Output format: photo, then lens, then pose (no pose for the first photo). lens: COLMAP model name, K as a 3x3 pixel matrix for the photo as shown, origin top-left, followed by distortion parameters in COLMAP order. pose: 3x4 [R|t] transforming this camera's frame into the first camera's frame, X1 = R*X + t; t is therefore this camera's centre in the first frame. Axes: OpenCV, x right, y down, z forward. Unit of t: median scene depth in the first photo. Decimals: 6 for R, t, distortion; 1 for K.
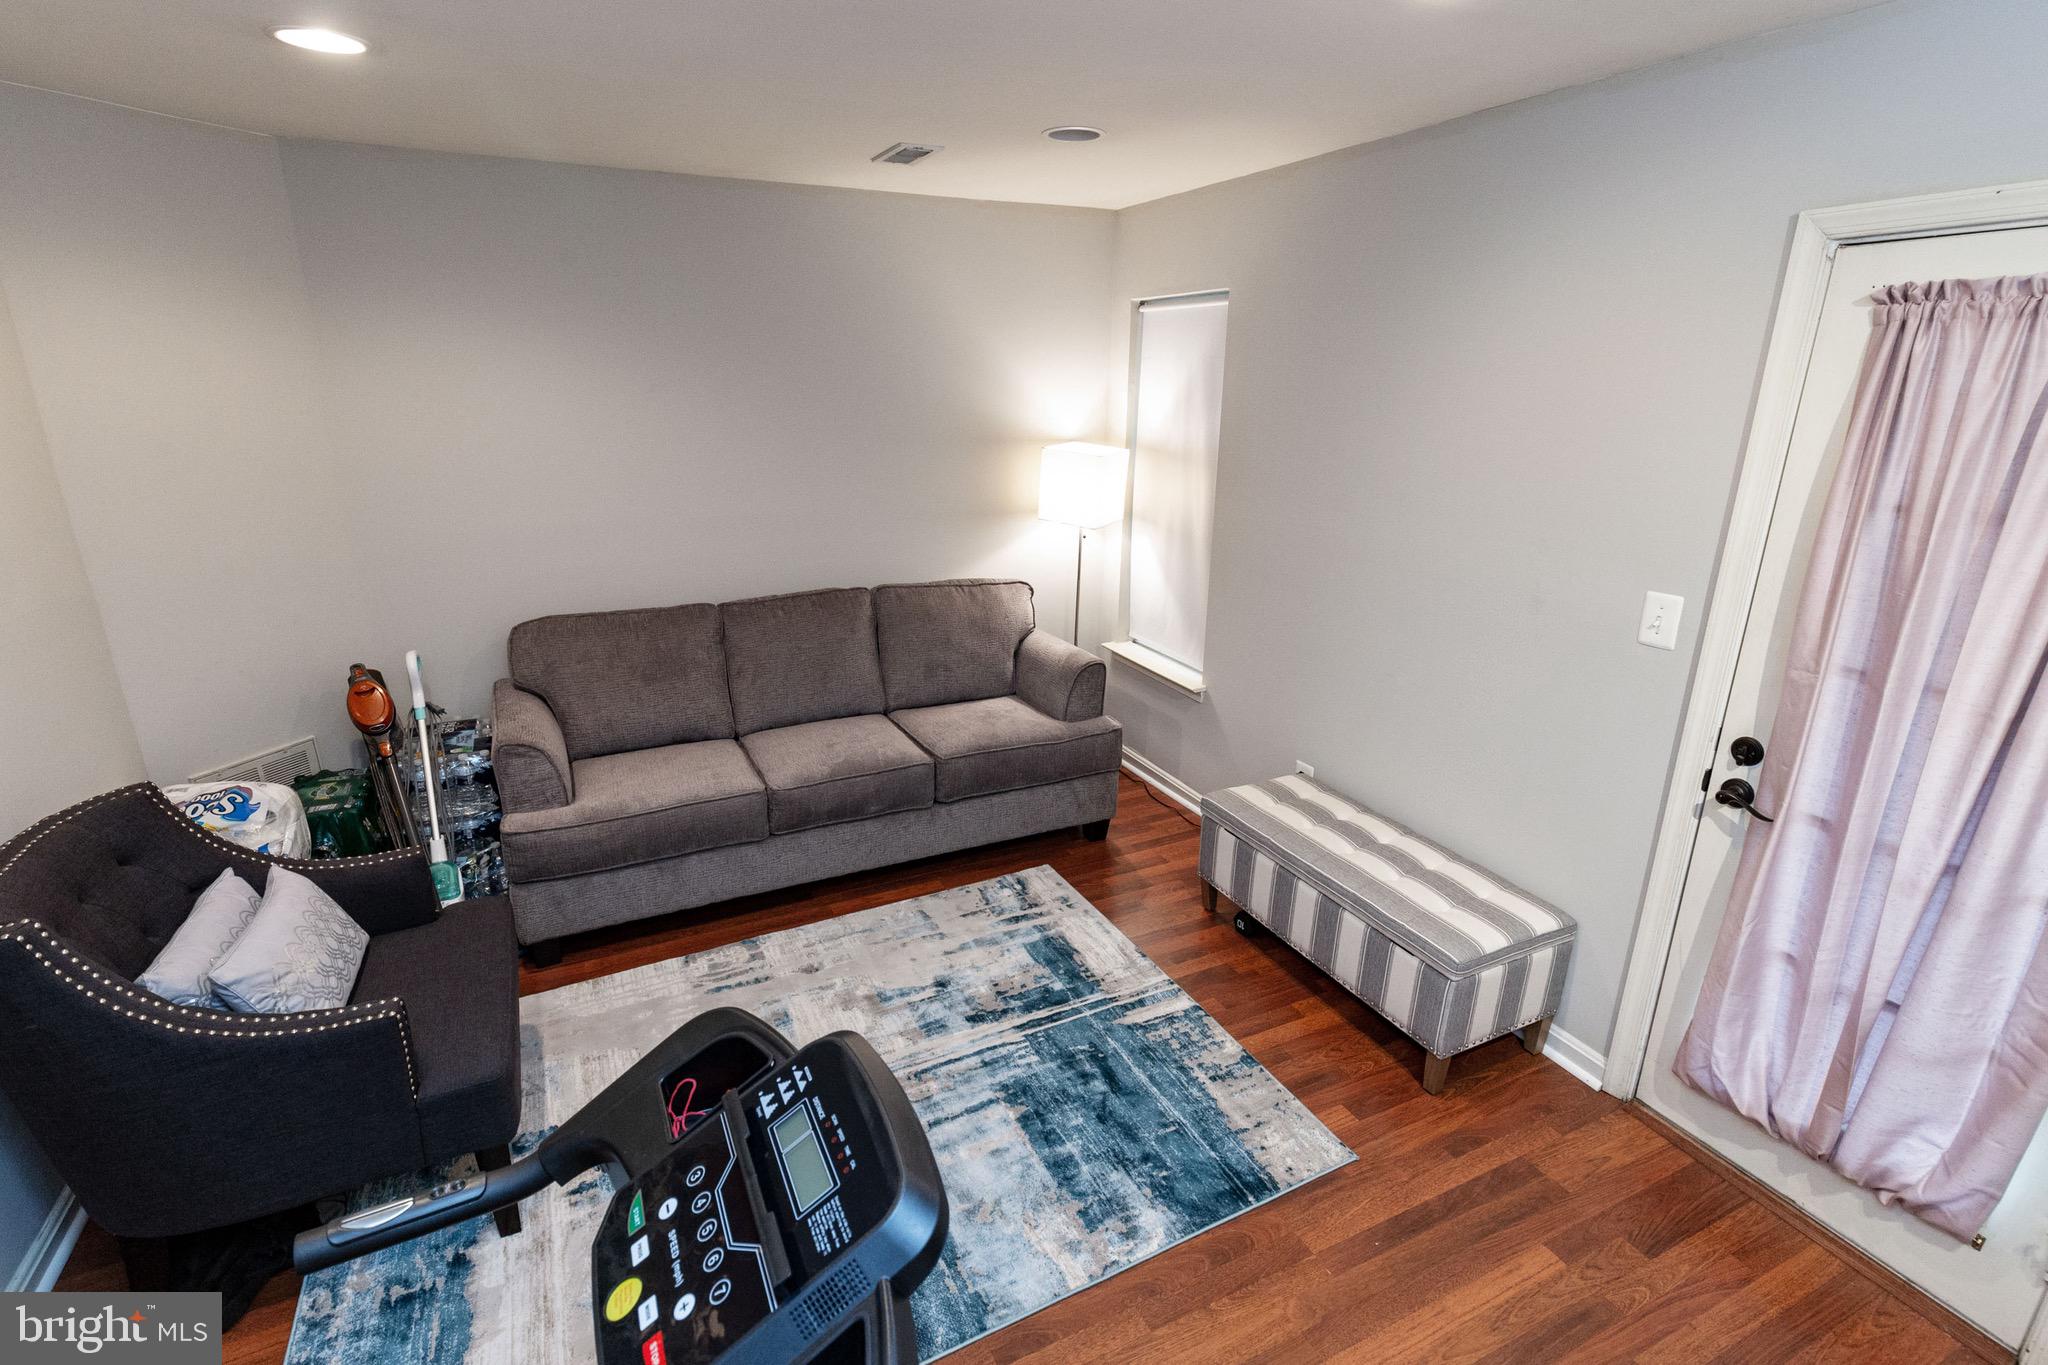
lens RADIAL K [[941.8, 0, 995.6], [0, 941.8, 721.2], [0, 0, 1]] dist [0.007408, -0.001665]
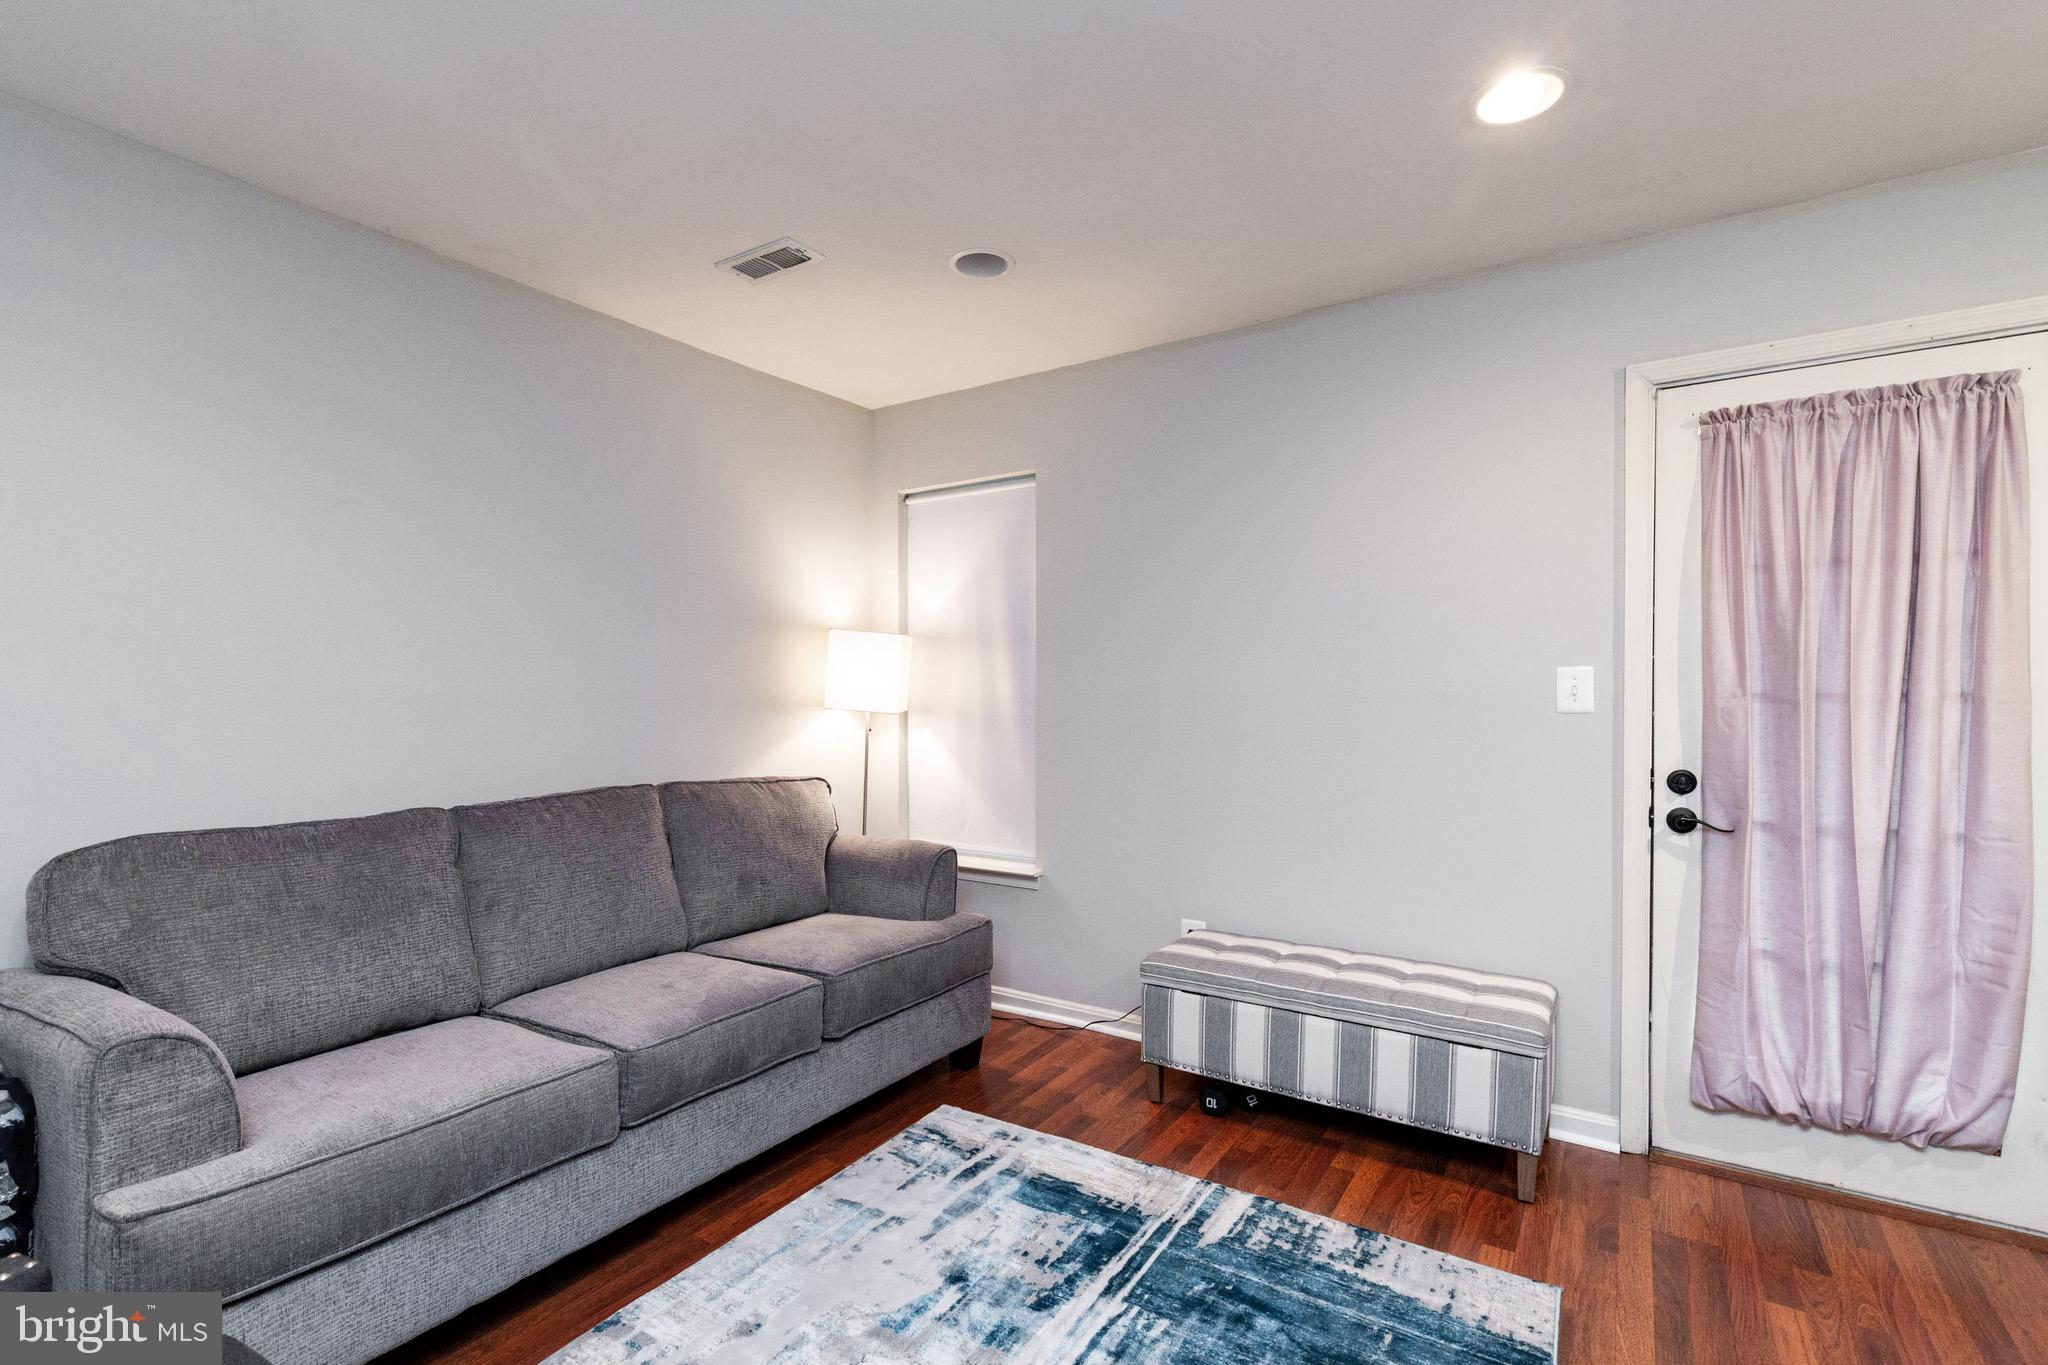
lens RADIAL K [[941.8, 0, 1013.9], [0, 941.8, 732.6], [0, 0, 1]] dist [0.007408, -0.001665]
pose [[0.854393, -0.027777, 0.518884, -0.333157], [0.182805, 0.950804, -0.250108, 0.073264], [-0.486409, 0.308546, 0.817438, 0.267761]]
